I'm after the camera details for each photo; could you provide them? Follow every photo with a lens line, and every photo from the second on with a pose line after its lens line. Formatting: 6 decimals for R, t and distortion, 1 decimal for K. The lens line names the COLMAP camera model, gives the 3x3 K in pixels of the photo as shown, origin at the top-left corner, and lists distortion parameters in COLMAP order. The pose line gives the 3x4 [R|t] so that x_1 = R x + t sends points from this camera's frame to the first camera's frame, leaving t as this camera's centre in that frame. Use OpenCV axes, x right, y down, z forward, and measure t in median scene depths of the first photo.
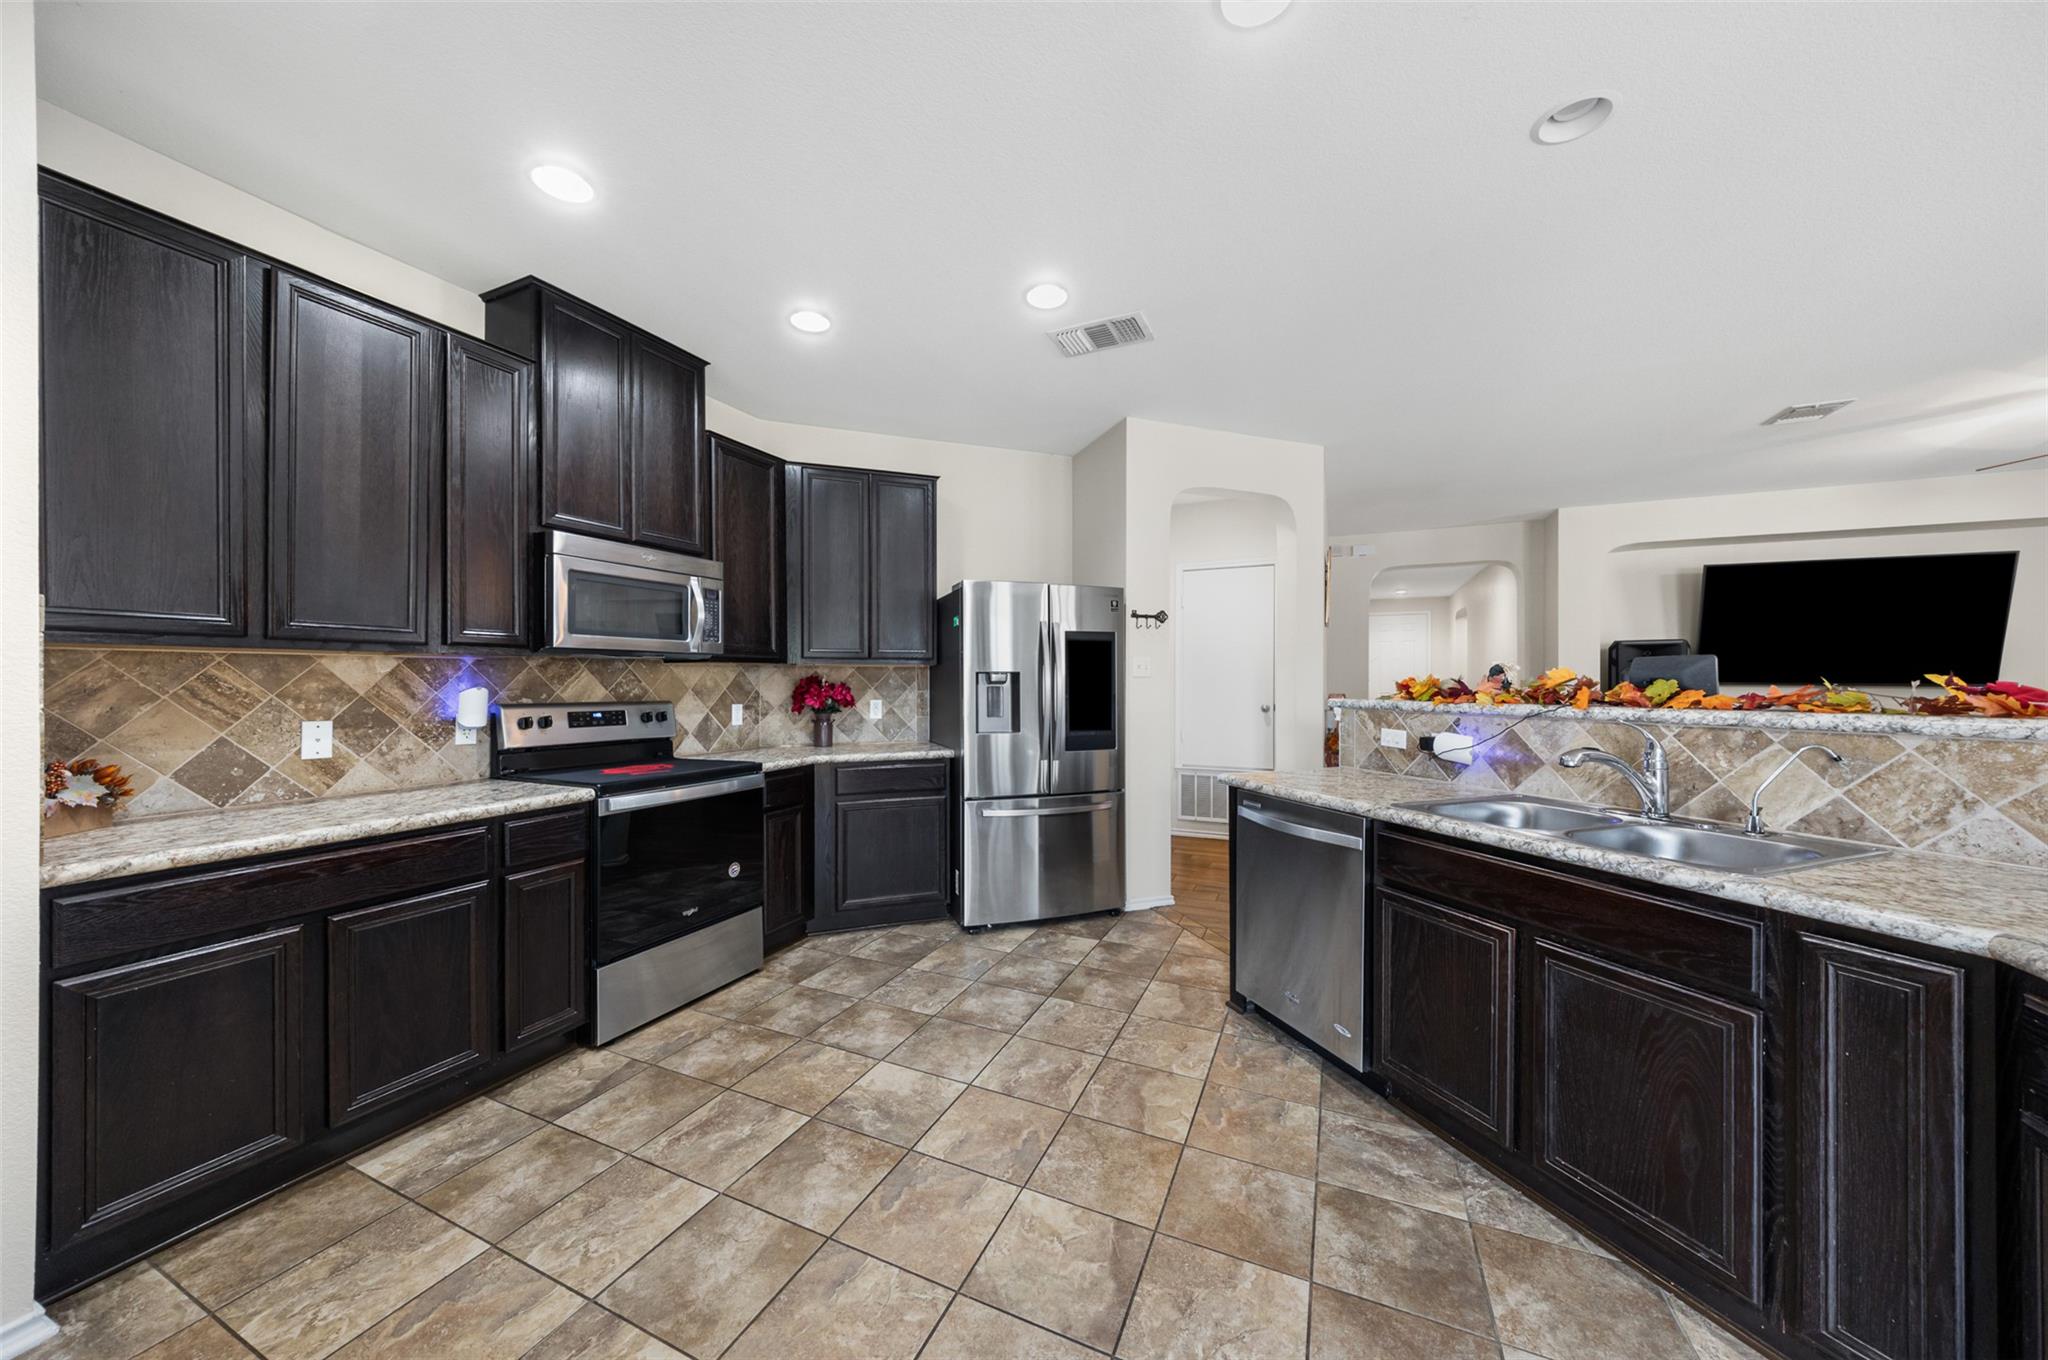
lens RADIAL K [[715.0, 0, 1024.0], [0, 715.0, 680.0], [0, 0, 1]] dist [0.000966, 0.000470]
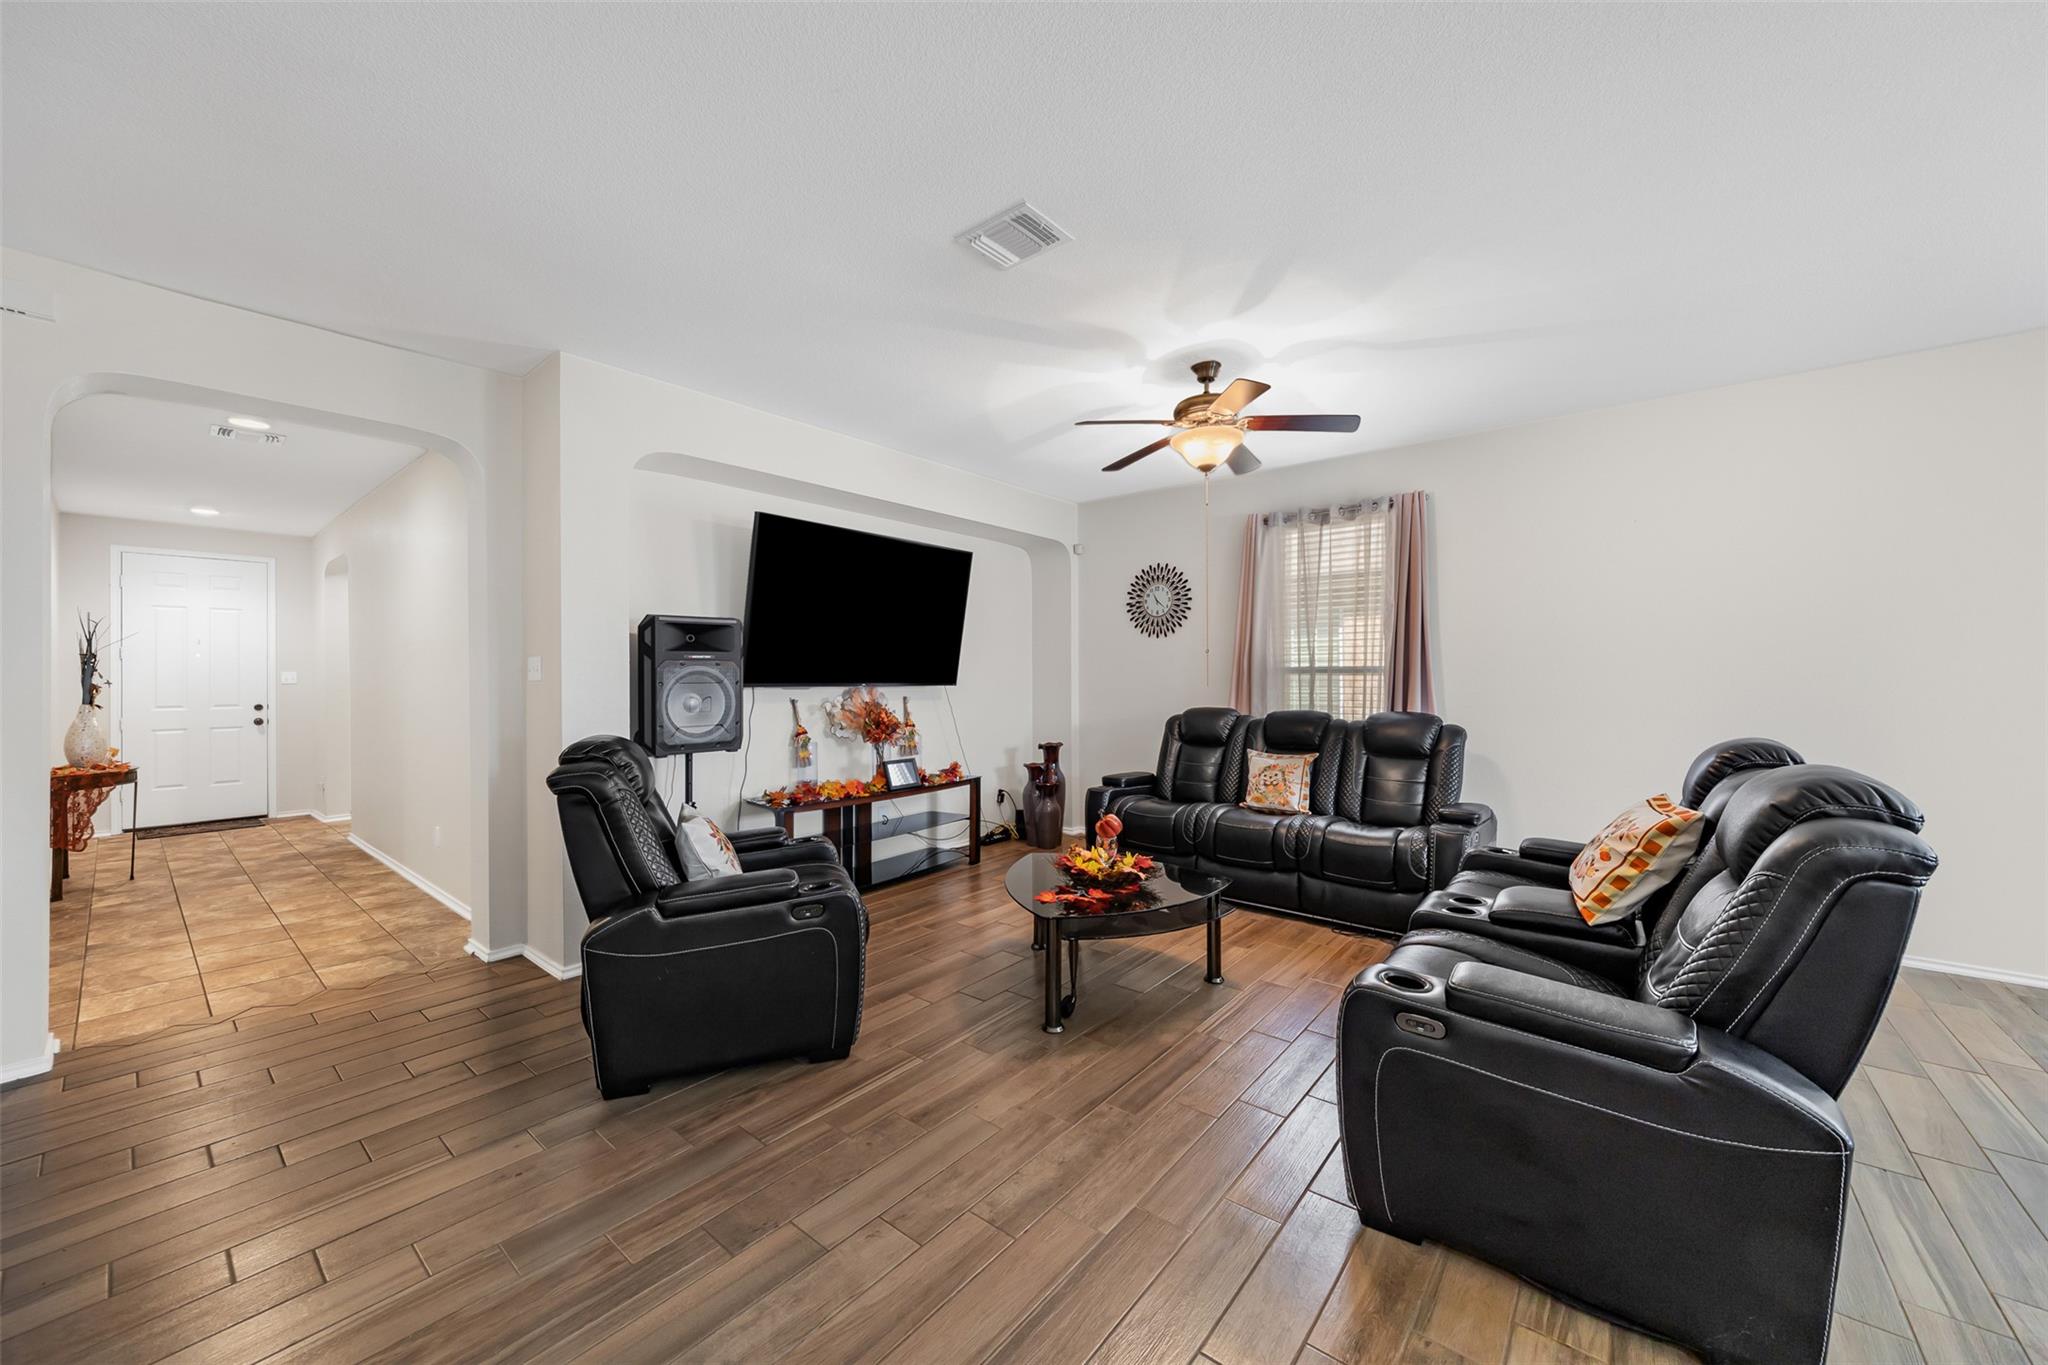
lens RADIAL K [[744.6, 0, 1031.0], [0, 744.6, 678.7], [0, 0, 1]] dist [-0.008506, -0.000132]
pose [[0.260676, -0.005838, 0.965409, 0.832396], [0.004790, 0.999977, 0.004753, -0.010134], [-0.965415, 0.003386, 0.260698, 1.396415]]
